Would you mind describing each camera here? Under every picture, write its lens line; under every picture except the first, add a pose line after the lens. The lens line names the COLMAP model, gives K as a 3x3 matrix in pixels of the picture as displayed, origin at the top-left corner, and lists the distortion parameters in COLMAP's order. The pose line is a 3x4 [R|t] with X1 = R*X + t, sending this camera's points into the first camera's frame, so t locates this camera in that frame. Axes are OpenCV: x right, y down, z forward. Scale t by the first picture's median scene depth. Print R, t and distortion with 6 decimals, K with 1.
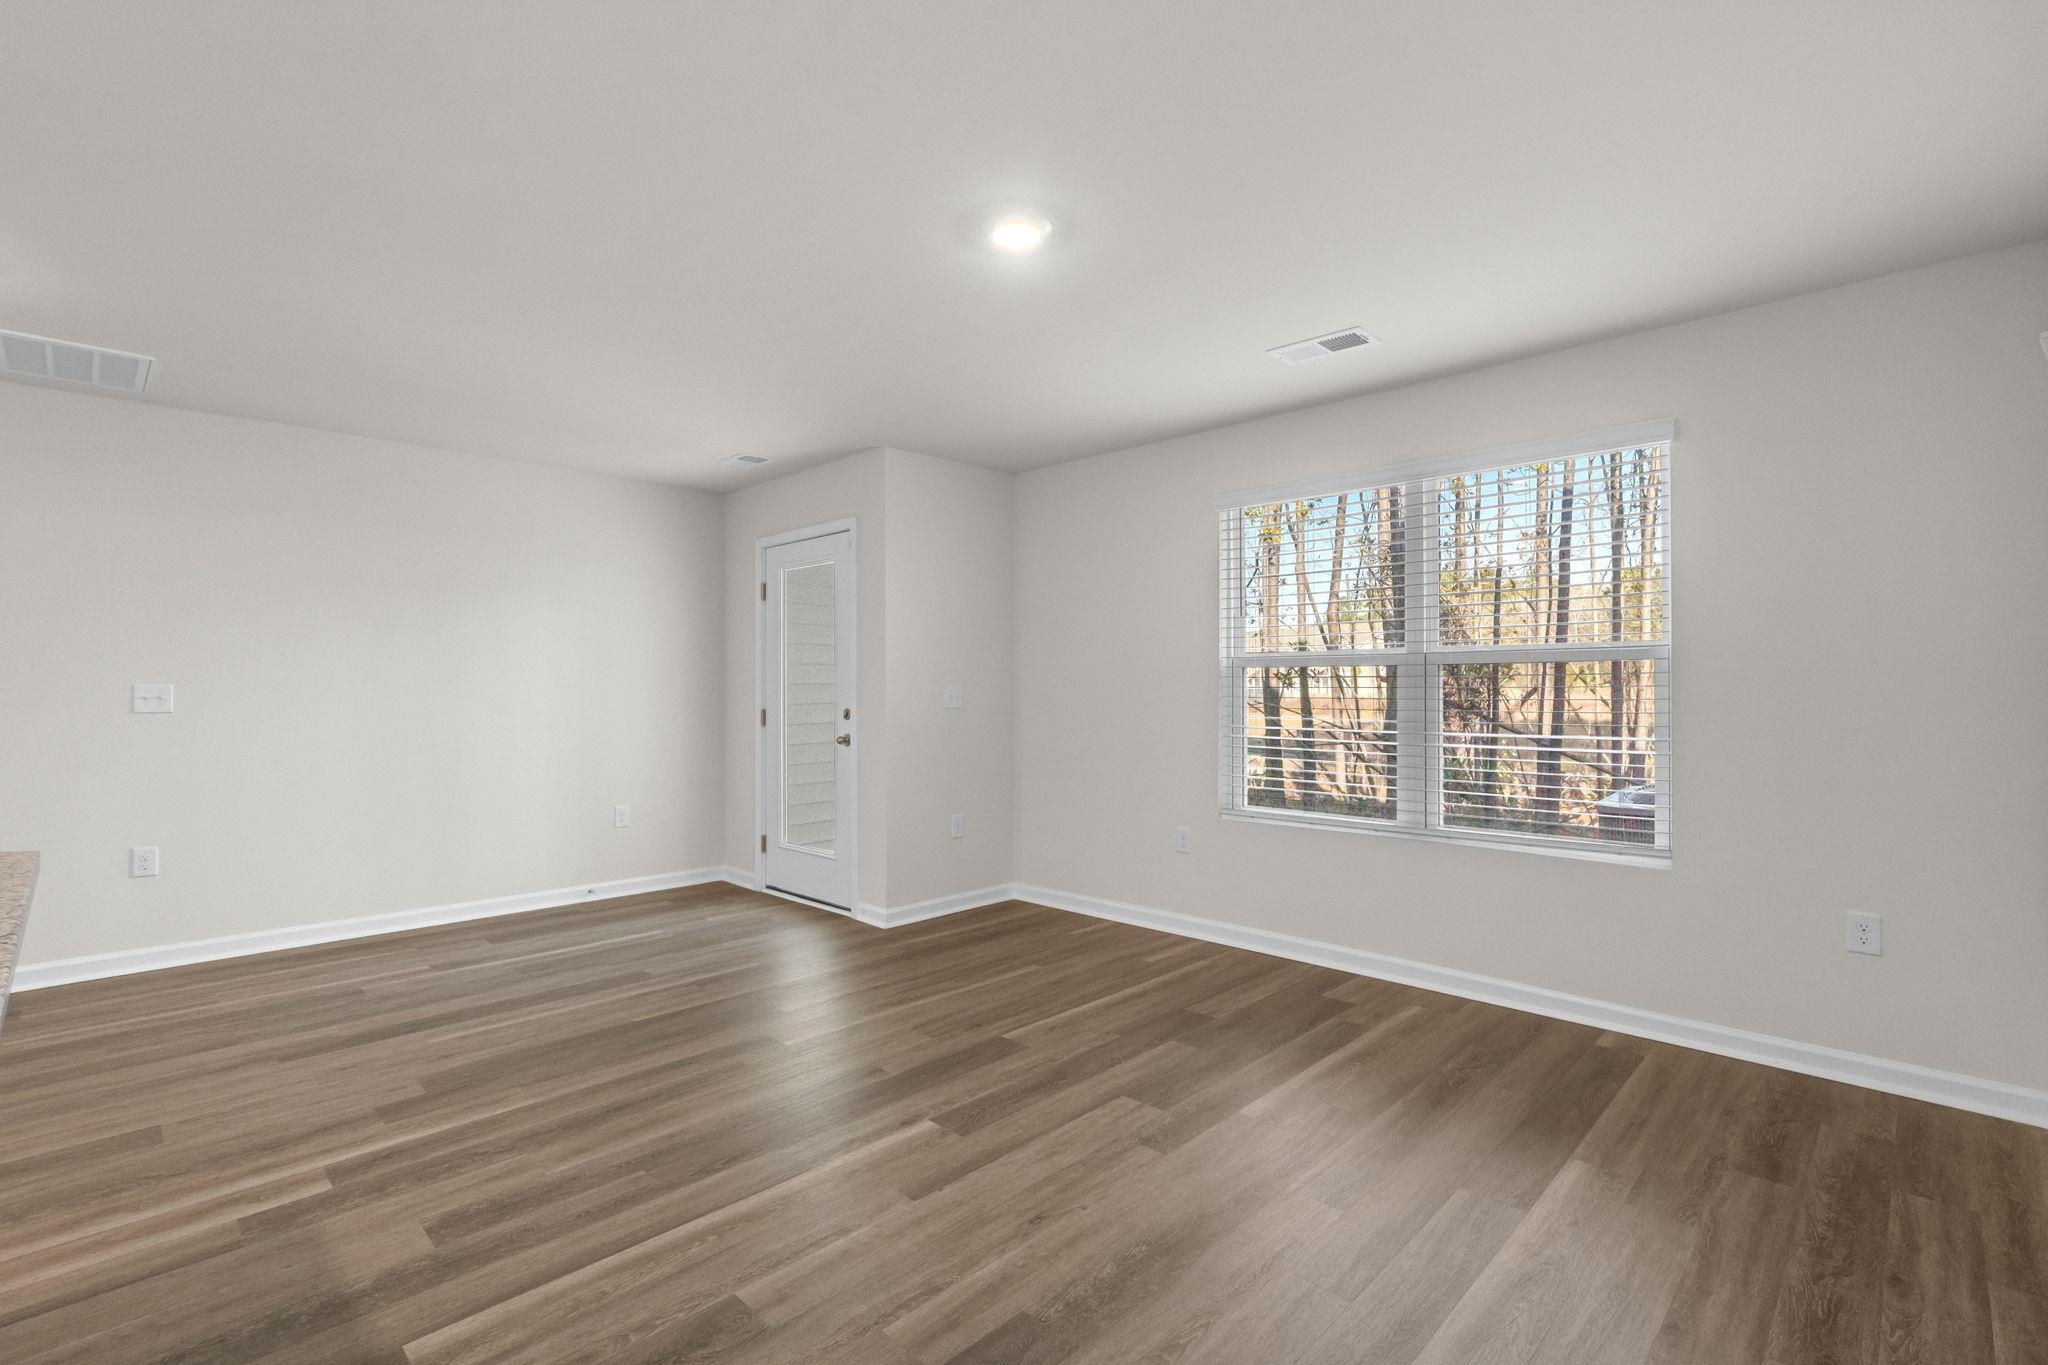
lens RADIAL K [[937.6, 0, 1019.7], [0, 937.6, 676.7], [0, 0, 1]] dist [-0.002657, 0.002890]
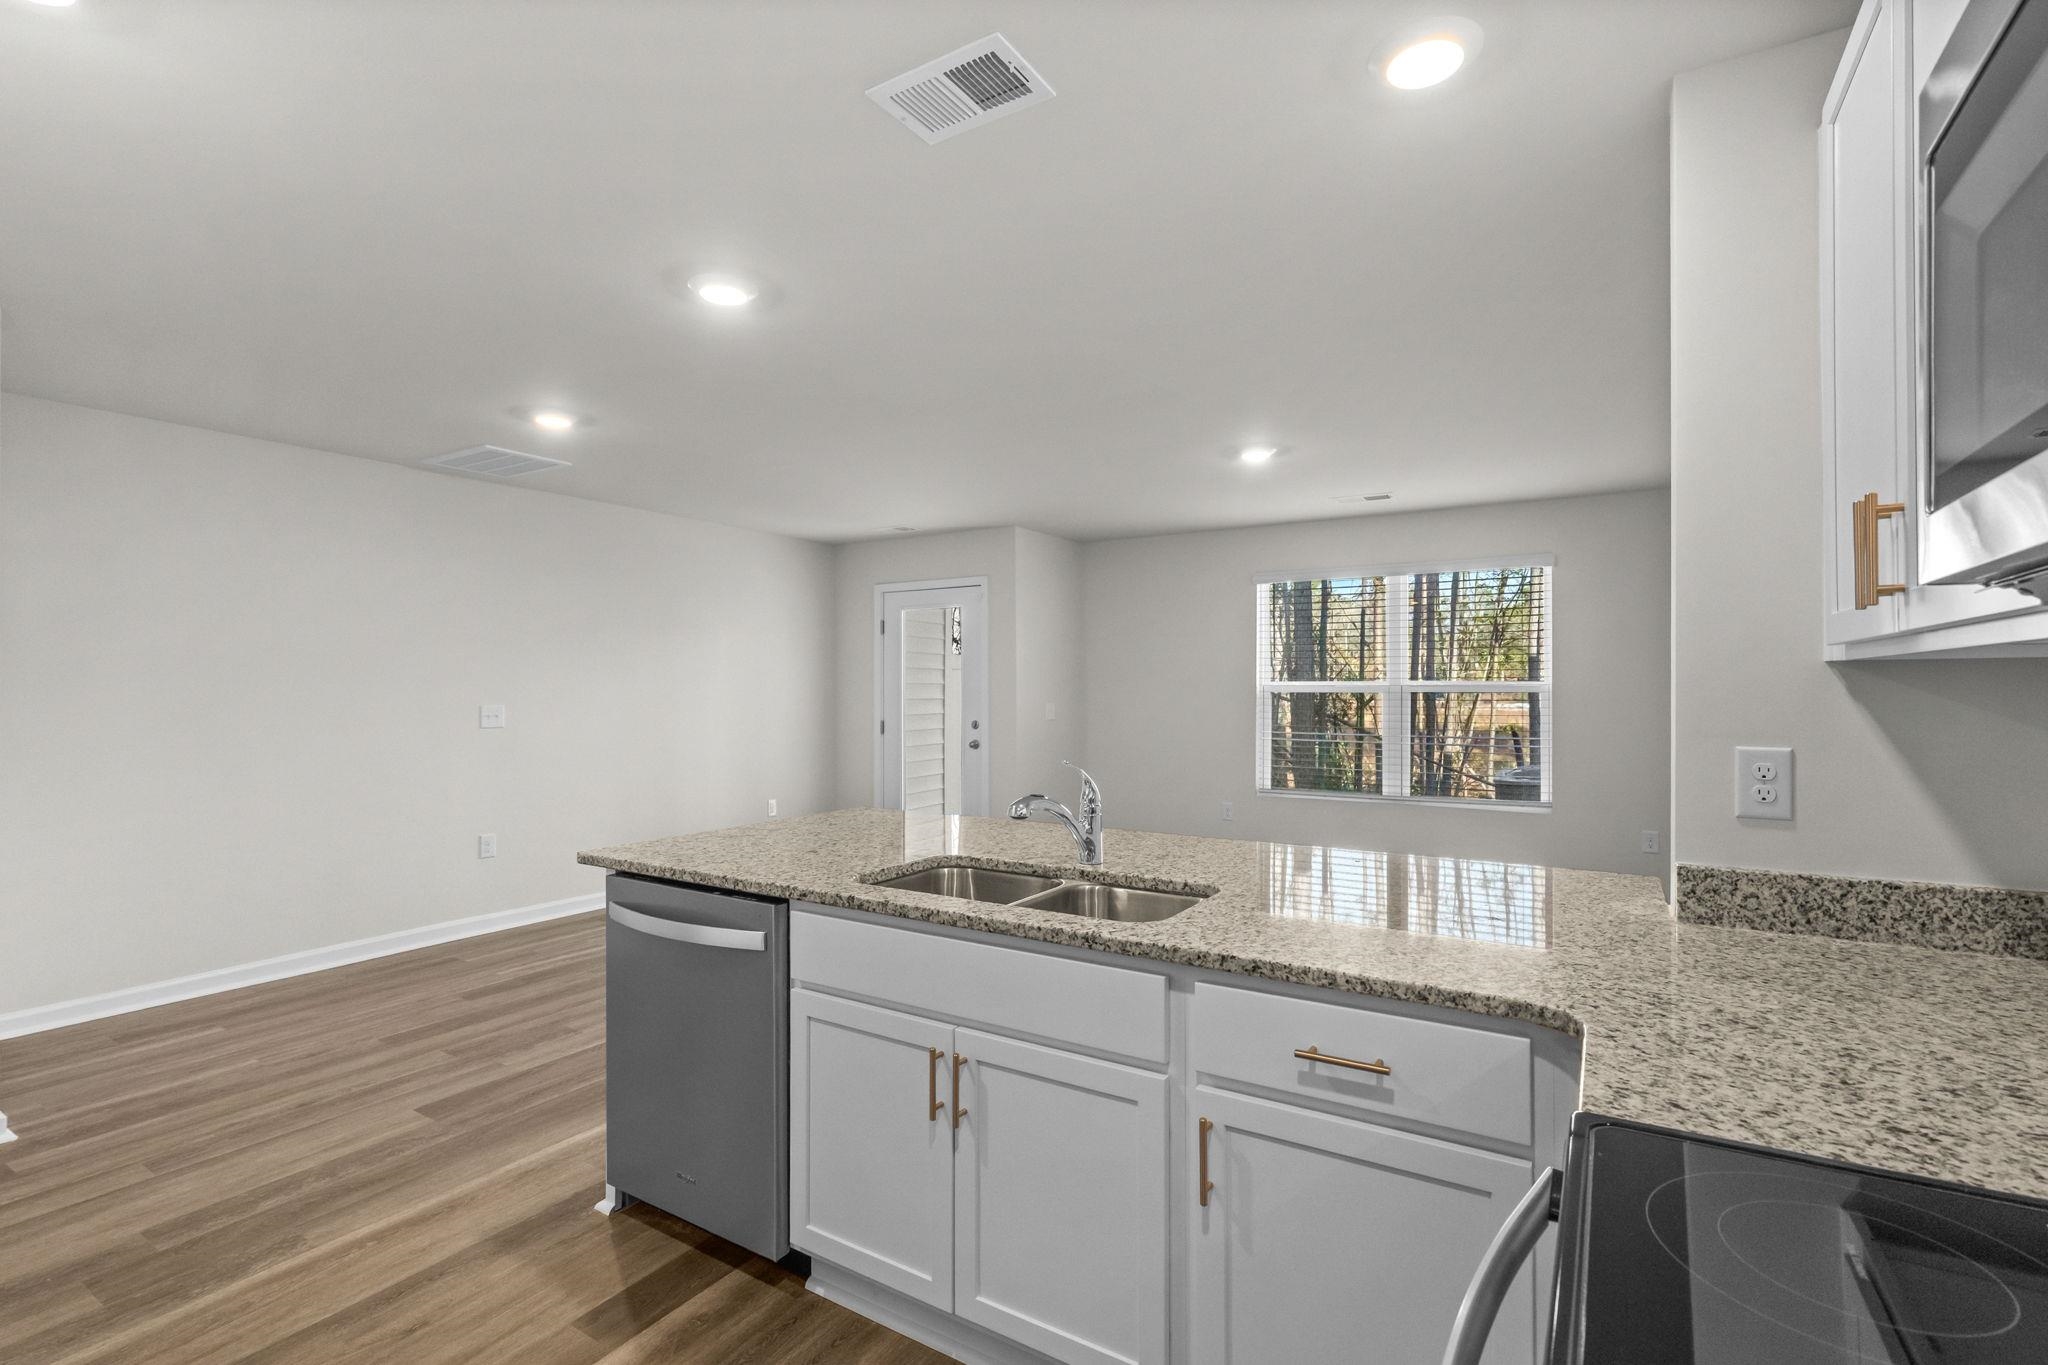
lens RADIAL K [[937.6, 0, 1013.4], [0, 937.6, 677.5], [0, 0, 1]] dist [-0.002657, 0.002890]
pose [[0.977560, 0.005191, 0.210591, -0.617054], [-0.004775, 0.999986, -0.002482, -0.036434], [-0.210601, 0.001421, 0.977571, -0.467678]]
